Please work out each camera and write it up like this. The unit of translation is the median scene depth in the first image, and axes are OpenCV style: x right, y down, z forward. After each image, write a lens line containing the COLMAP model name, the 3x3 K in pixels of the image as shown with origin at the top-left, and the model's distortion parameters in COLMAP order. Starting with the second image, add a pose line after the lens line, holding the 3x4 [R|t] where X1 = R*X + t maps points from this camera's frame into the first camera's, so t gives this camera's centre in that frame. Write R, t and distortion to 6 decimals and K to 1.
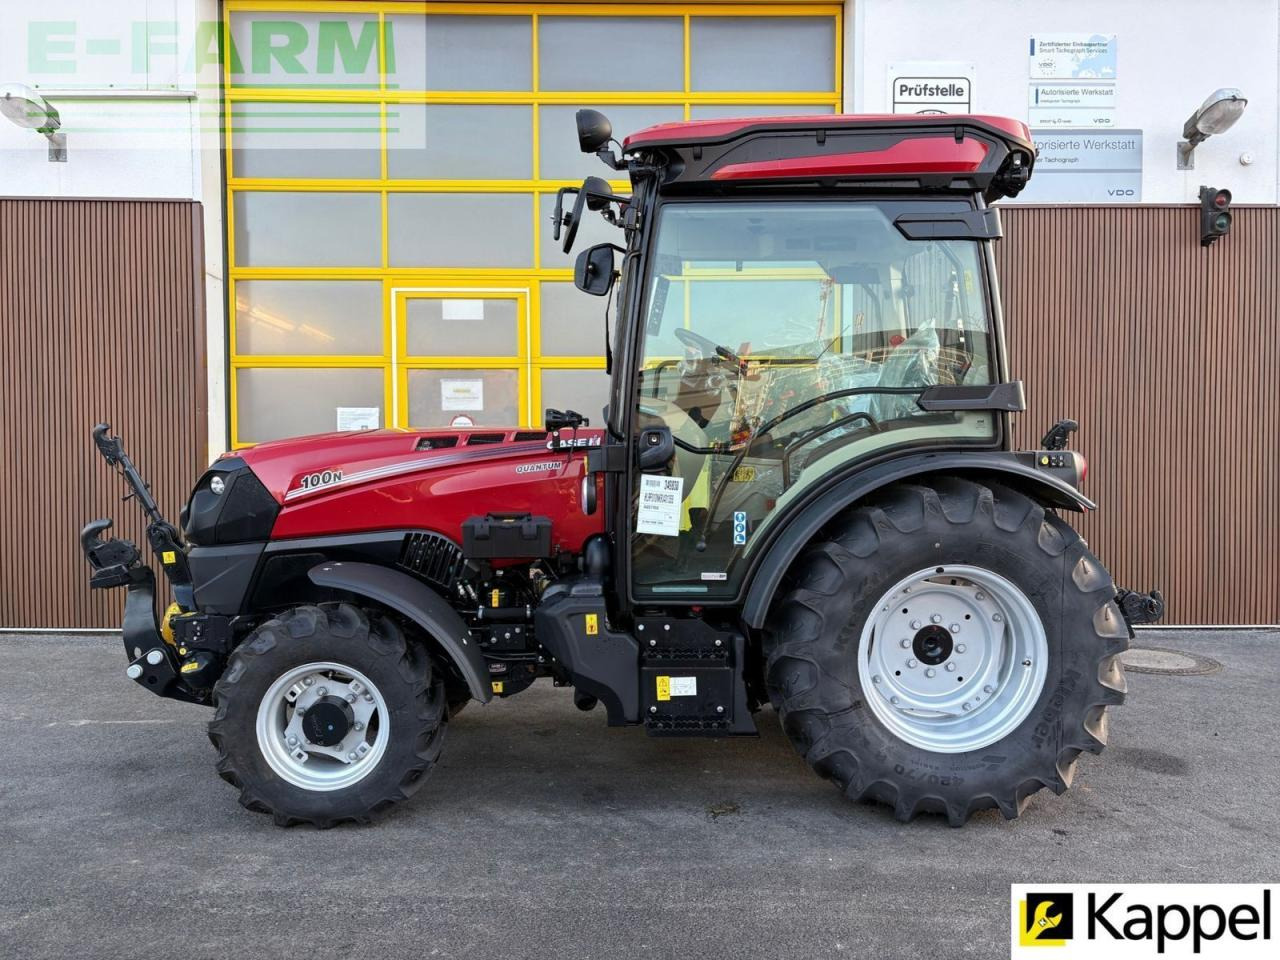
lens RADIAL K [[1004.0, 0, 645.6], [0, 1004.0, 482.0], [0, 0, 1]] dist [-0.012409, 0.013560]
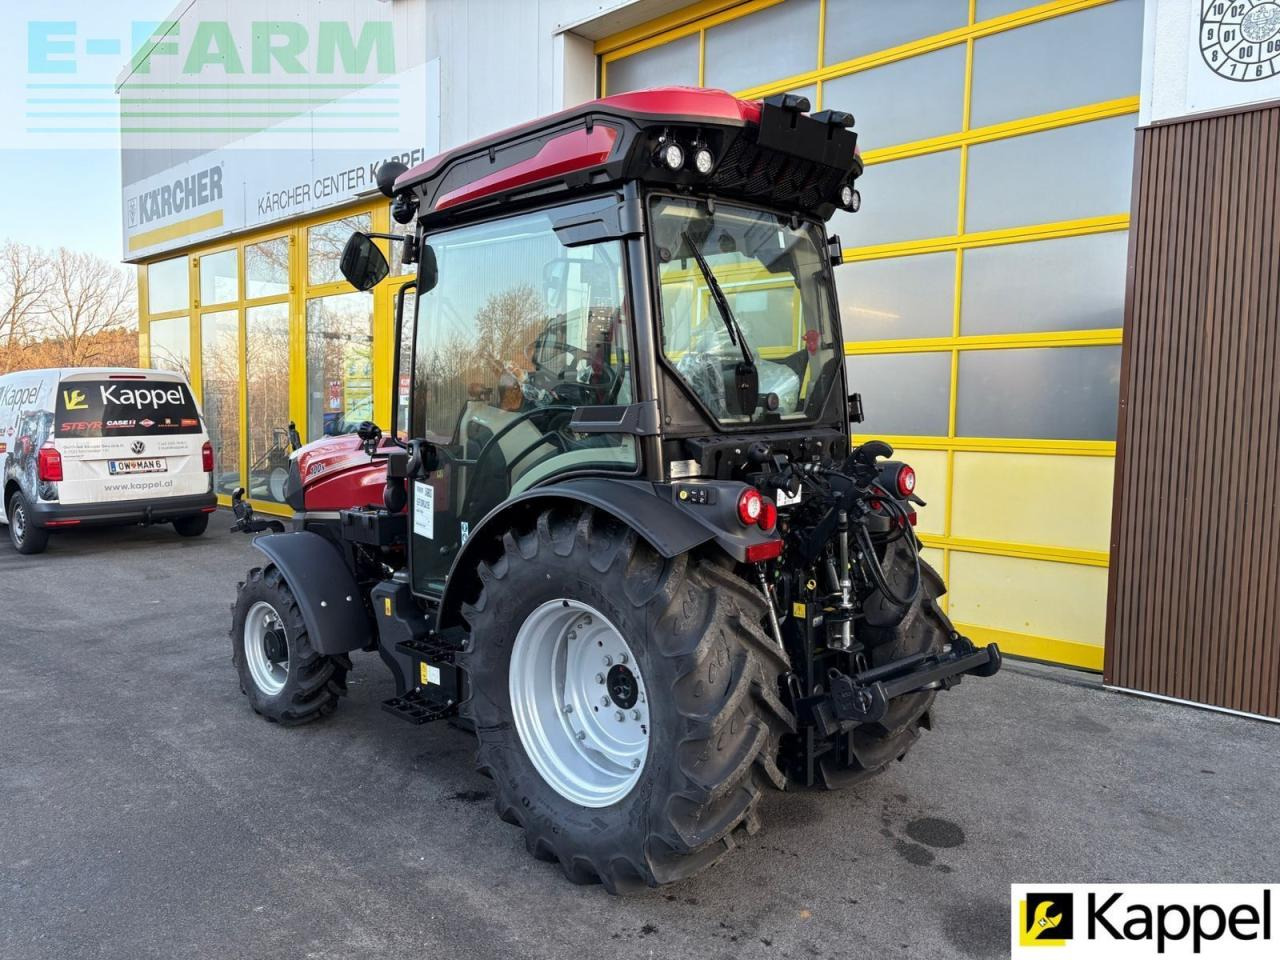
lens RADIAL K [[1004.0, 0, 639.2], [0, 1004.0, 479.4], [0, 0, 1]] dist [-0.012409, 0.013560]
pose [[0.695646, 0.058408, -0.716006, 0.936342], [-0.032428, 0.998226, 0.049924, -0.071389], [0.717652, -0.011511, 0.696306, 0.378729]]
